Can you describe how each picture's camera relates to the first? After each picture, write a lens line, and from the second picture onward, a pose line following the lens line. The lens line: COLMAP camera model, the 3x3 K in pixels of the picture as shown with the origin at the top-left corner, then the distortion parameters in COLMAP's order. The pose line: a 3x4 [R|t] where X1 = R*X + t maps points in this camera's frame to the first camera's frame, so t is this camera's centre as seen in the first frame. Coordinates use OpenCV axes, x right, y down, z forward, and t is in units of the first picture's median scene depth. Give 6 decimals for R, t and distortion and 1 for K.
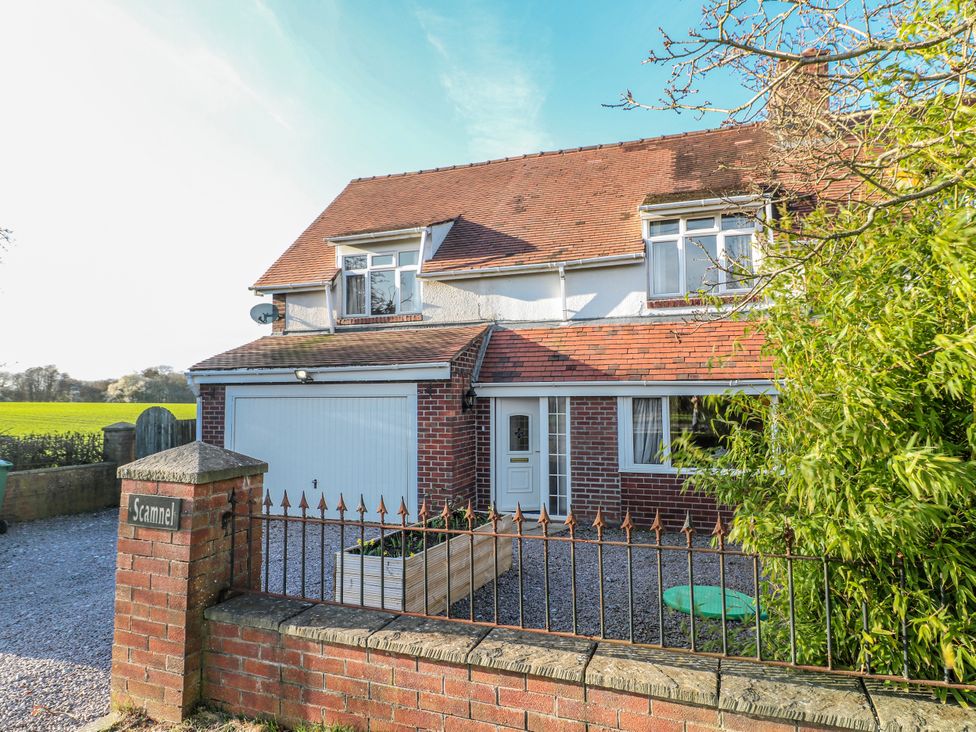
lens RADIAL K [[501.8, 0, 488.0], [0, 501.8, 366.0], [0, 0, 1]] dist [0.002587, -0.010288]
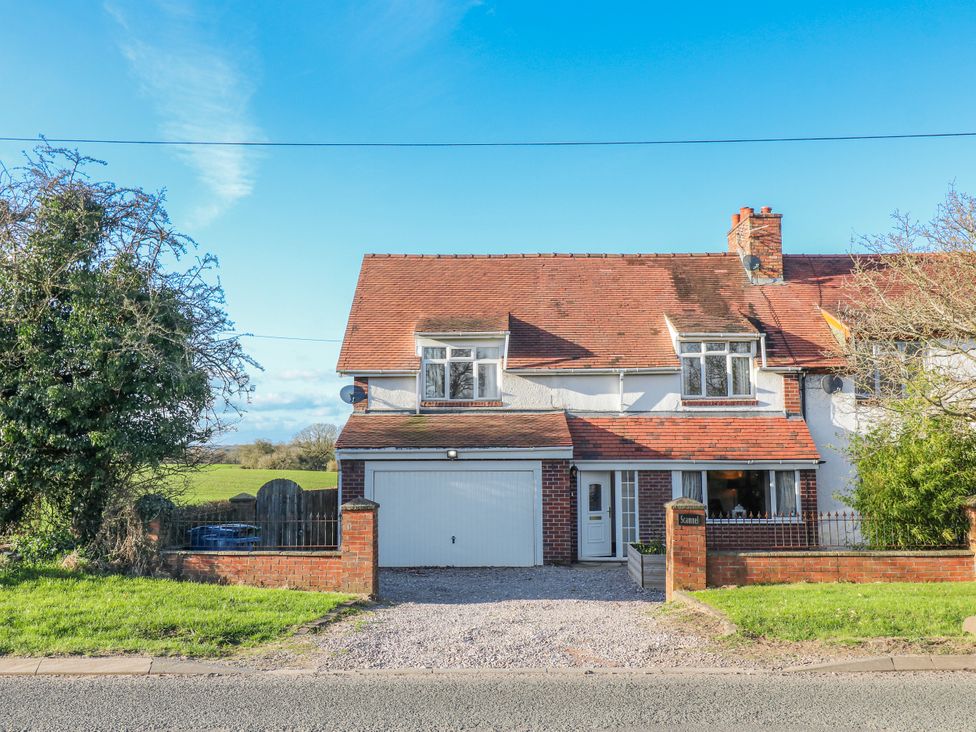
lens RADIAL K [[619.1, 0, 486.8], [0, 619.1, 393.5], [0, 0, 1]] dist [0.004315, 0.000513]
pose [[0.967180, 0.028750, 0.252461, -0.619530], [-0.017663, 0.998782, -0.046072, -0.058798], [-0.253478, 0.040101, 0.966510, -0.504869]]
